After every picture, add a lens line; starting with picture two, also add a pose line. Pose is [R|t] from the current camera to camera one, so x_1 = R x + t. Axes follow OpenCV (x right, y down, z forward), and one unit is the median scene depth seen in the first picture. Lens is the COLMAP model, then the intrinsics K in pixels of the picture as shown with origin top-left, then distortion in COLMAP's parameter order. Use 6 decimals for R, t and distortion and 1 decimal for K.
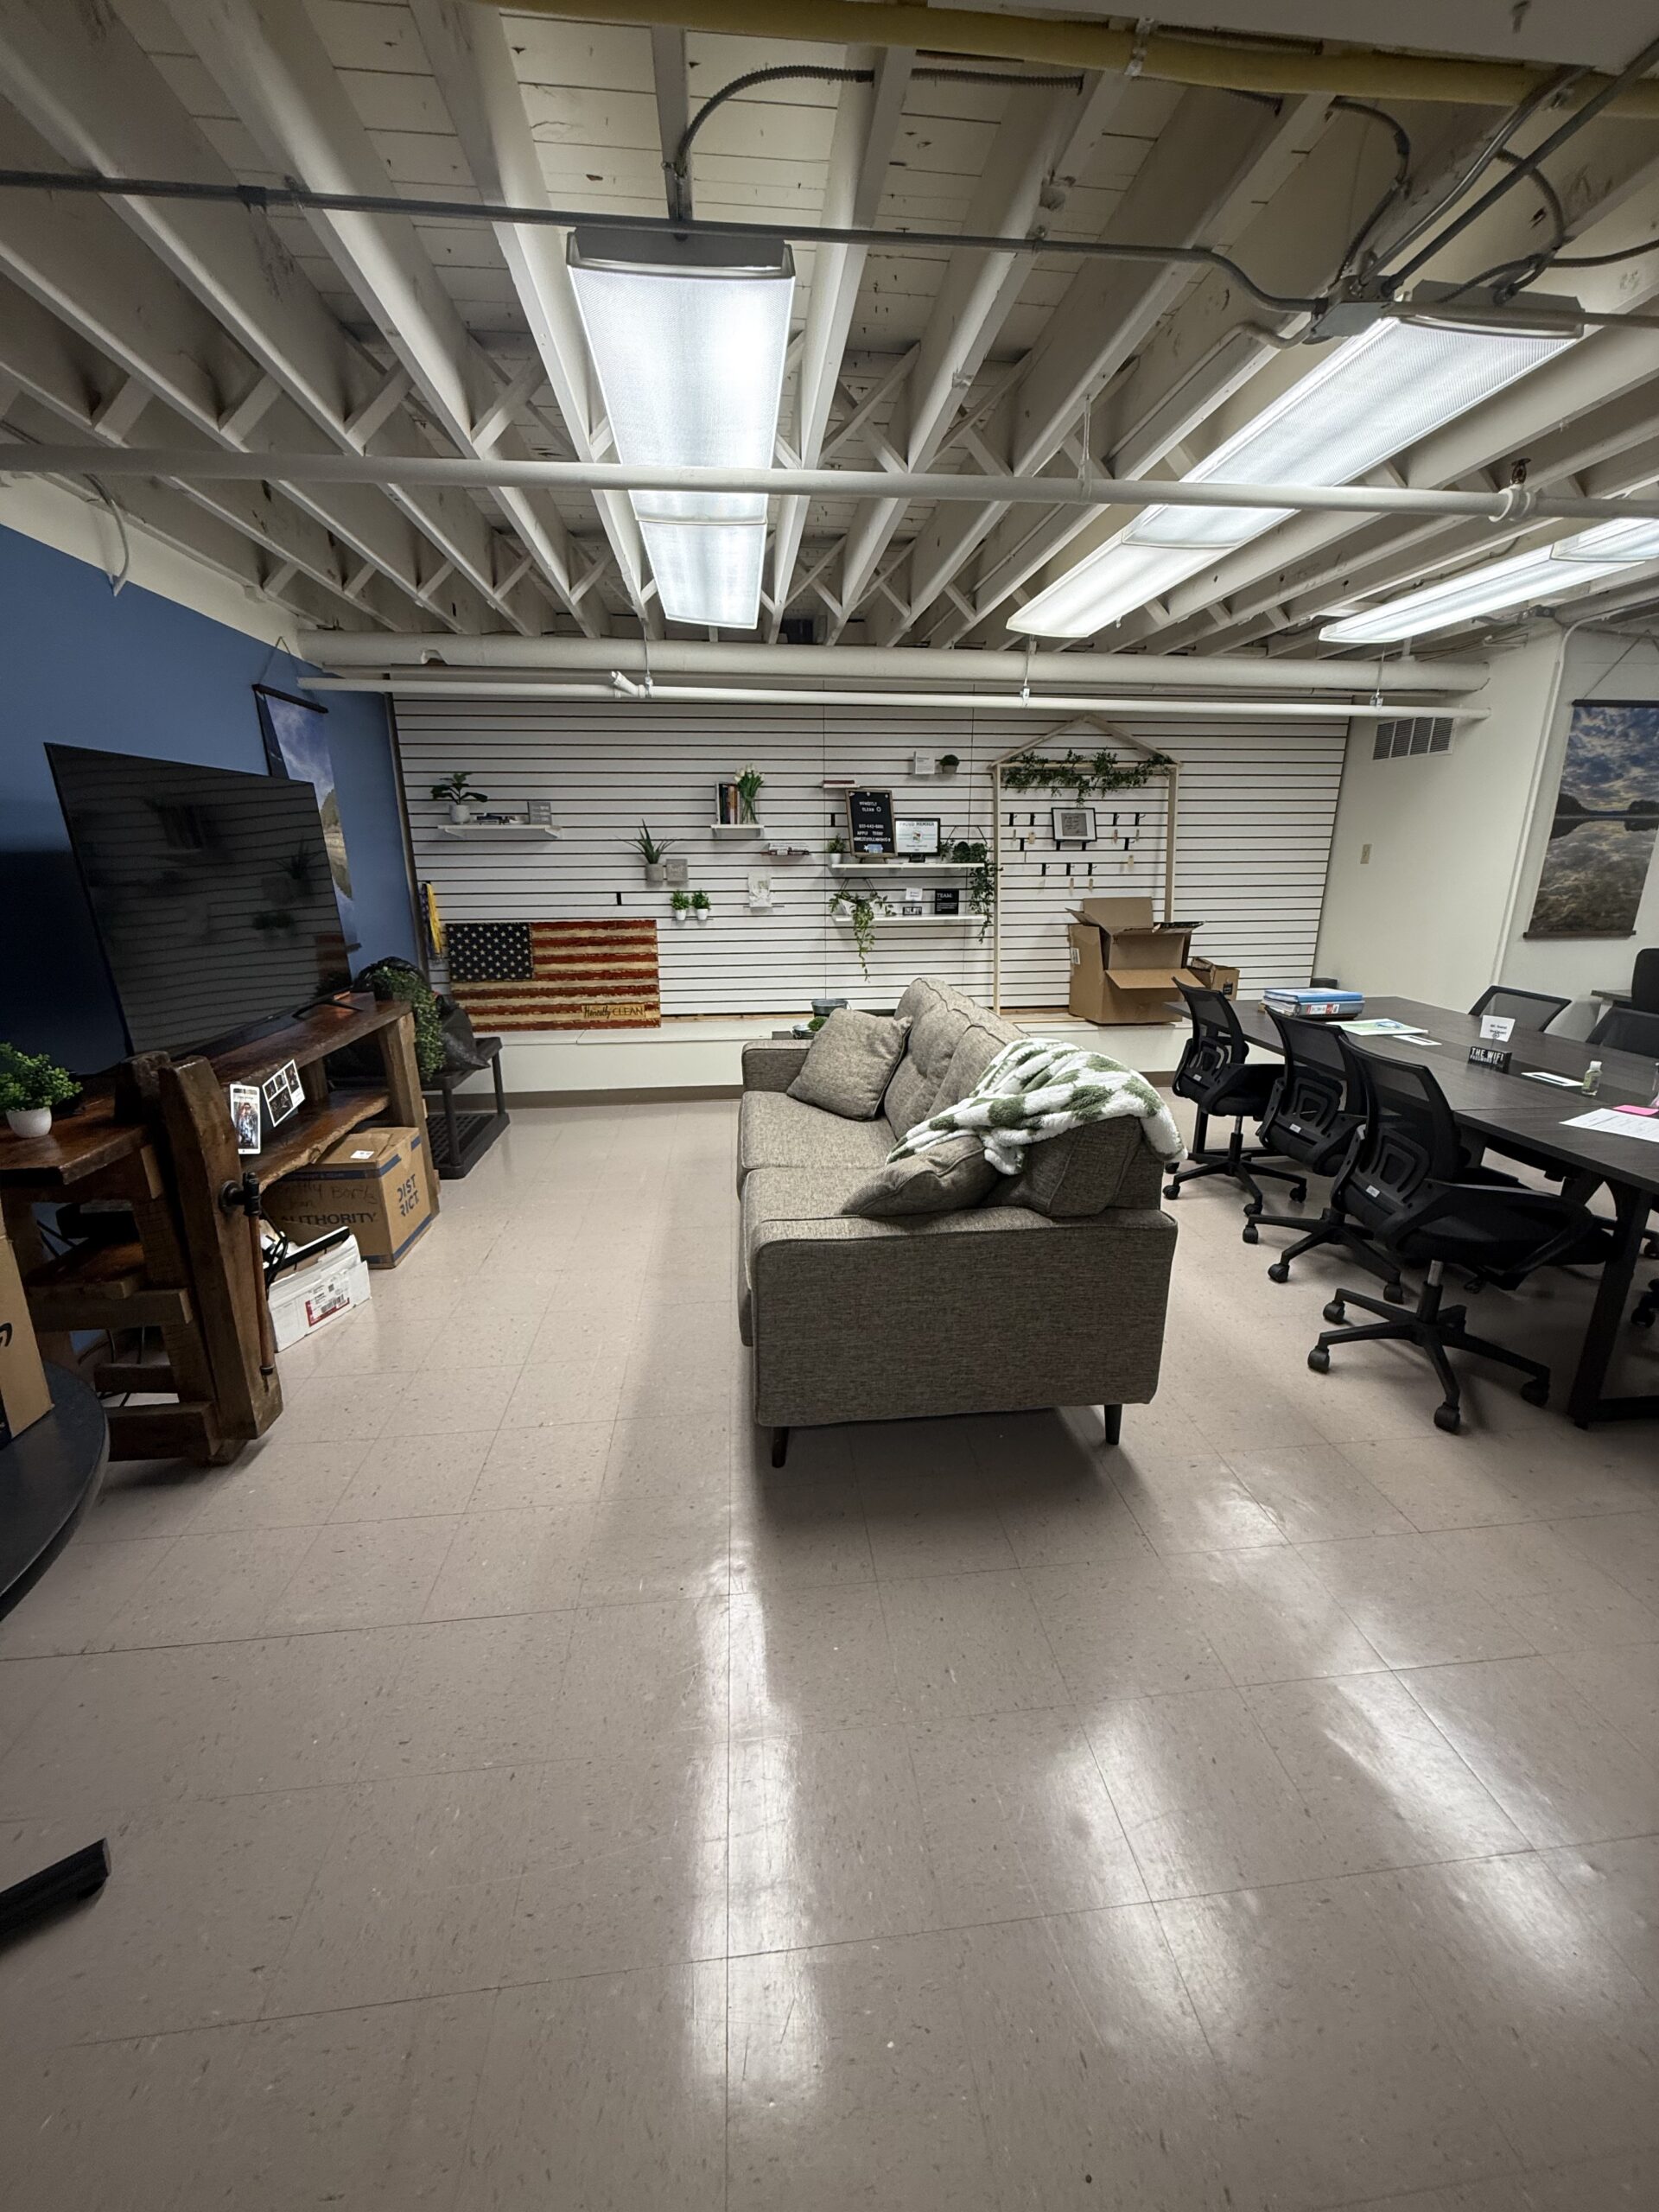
lens RADIAL K [[872.8, 0, 829.5], [0, 872.8, 1106.0], [0, 0, 1]] dist [-0.000265, -0.000076]
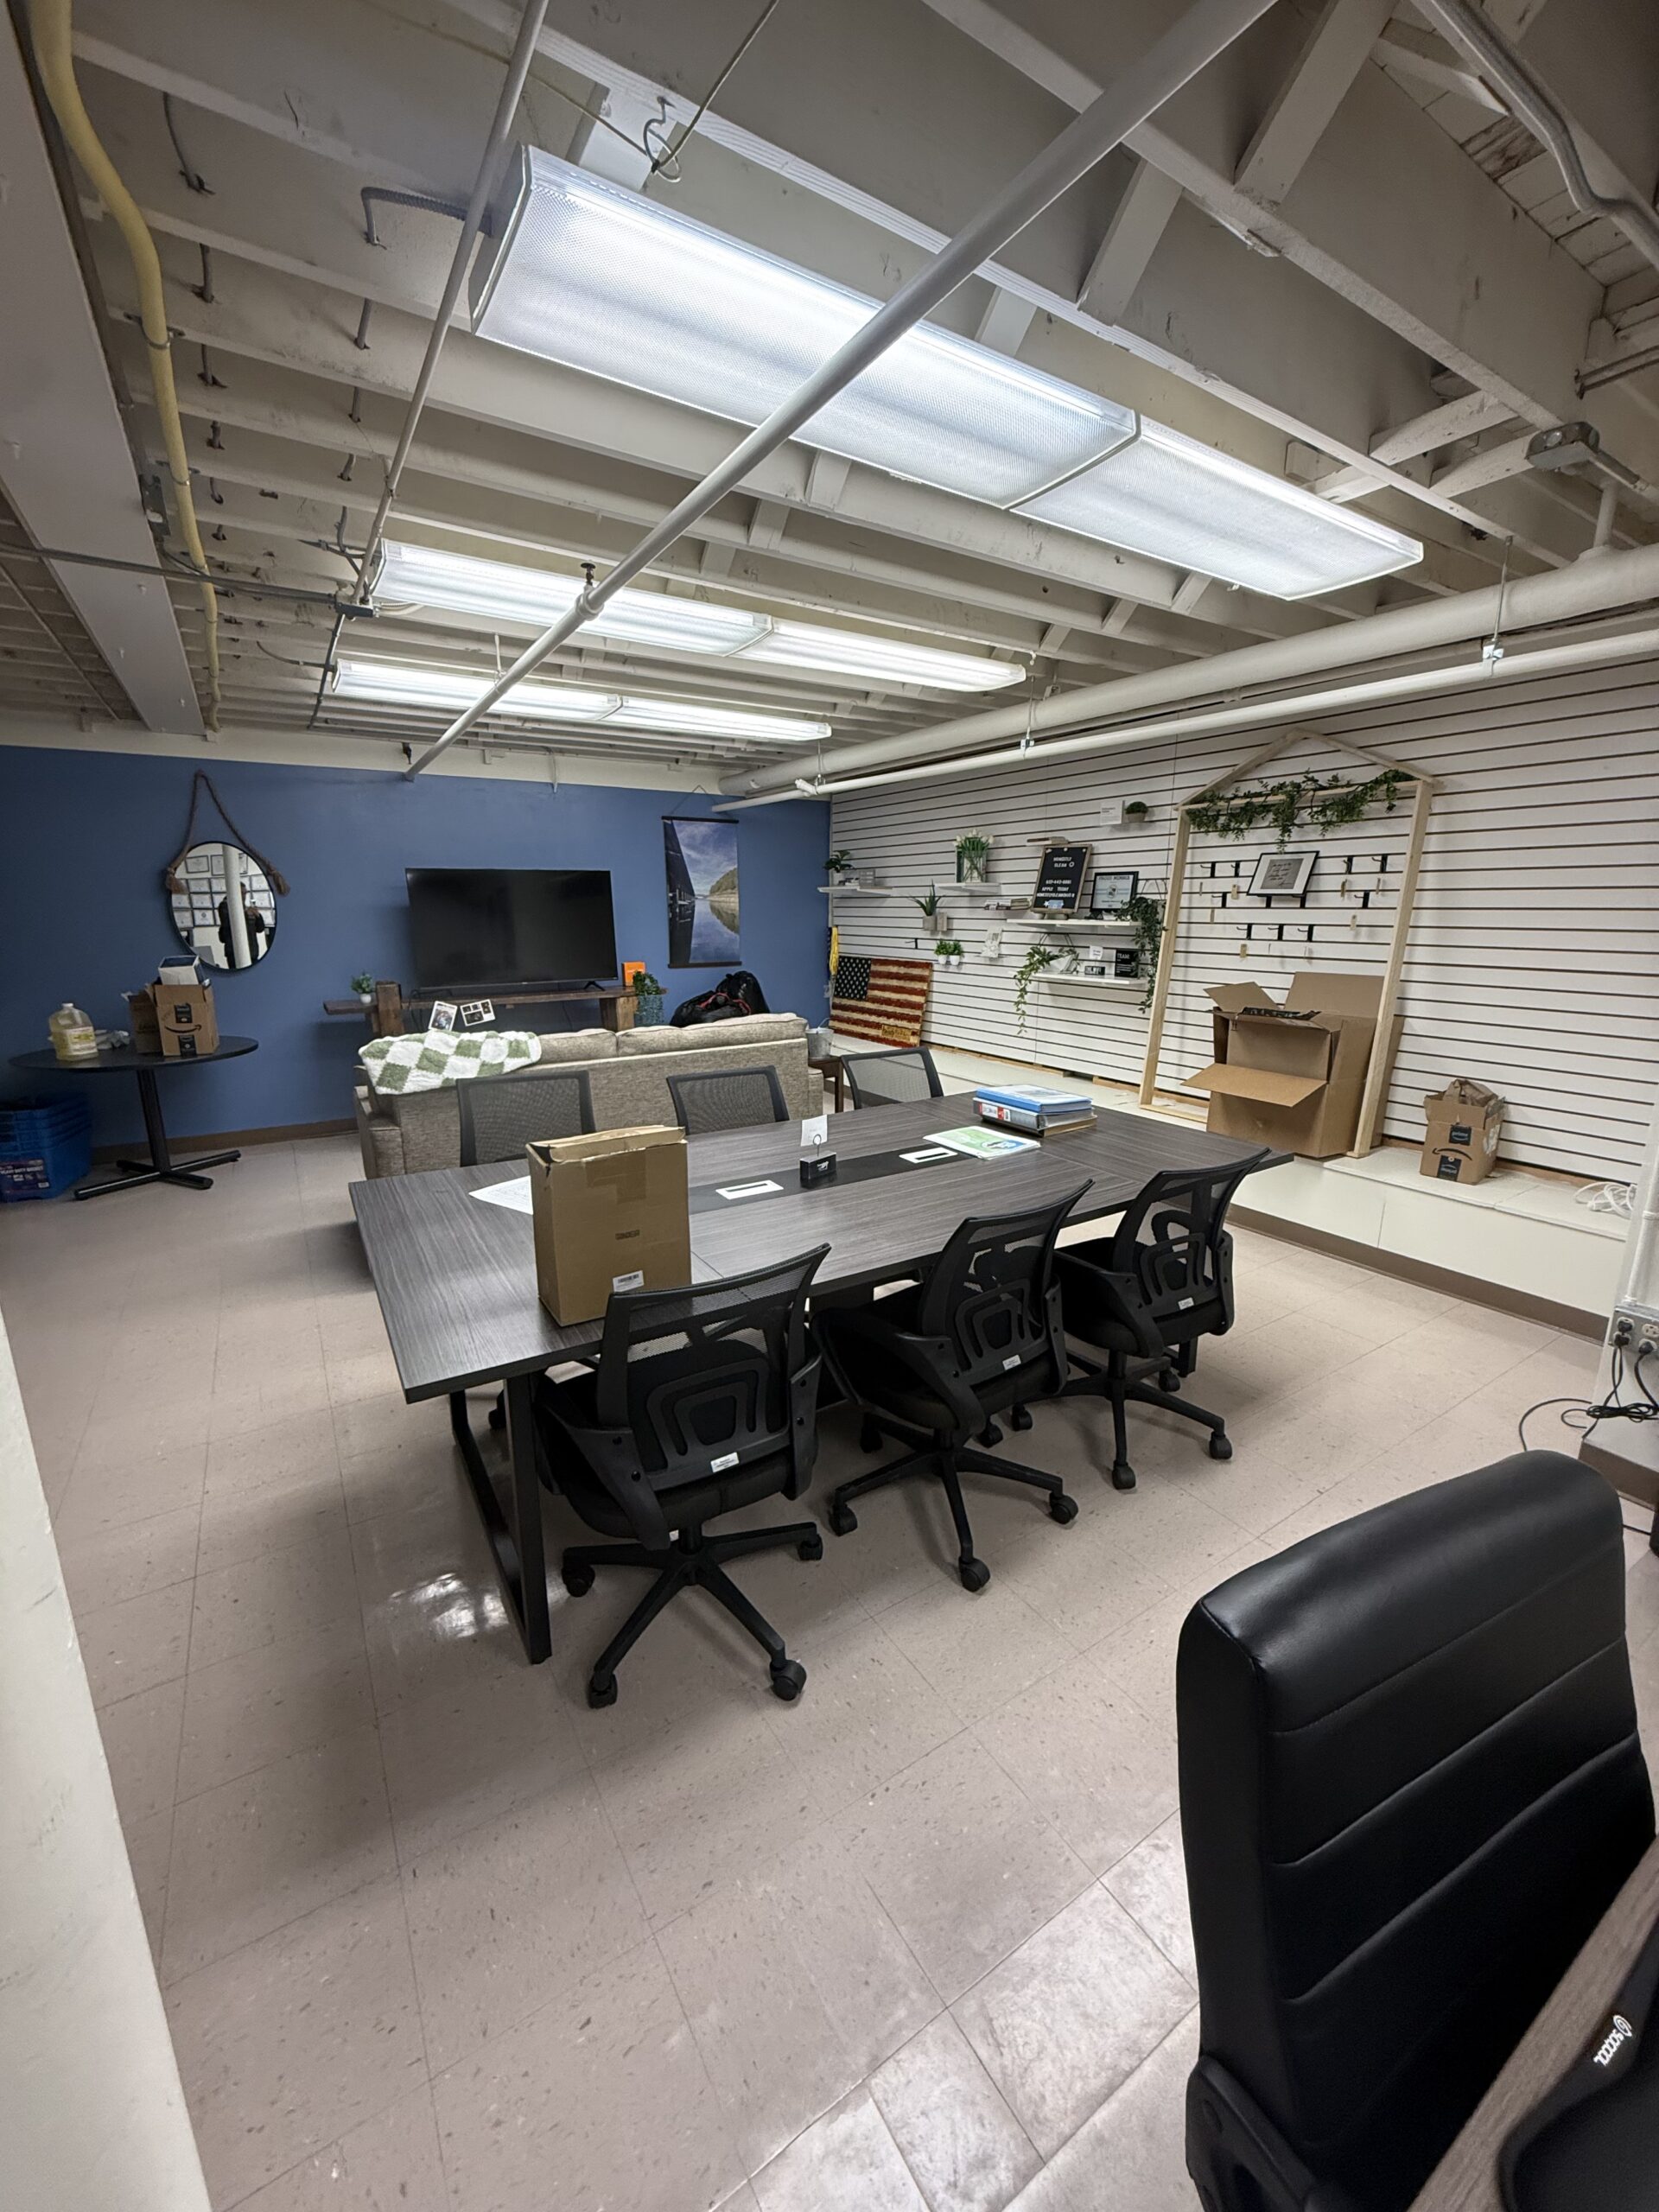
lens RADIAL K [[872.8, 0, 829.5], [0, 872.8, 1106.0], [0, 0, 1]] dist [-0.000265, -0.000076]
pose [[0.443966, 0.205792, -0.872091, 0.818005], [-0.251890, 0.962685, 0.098937, -0.107613], [0.859910, 0.175747, 0.479237, 0.344190]]
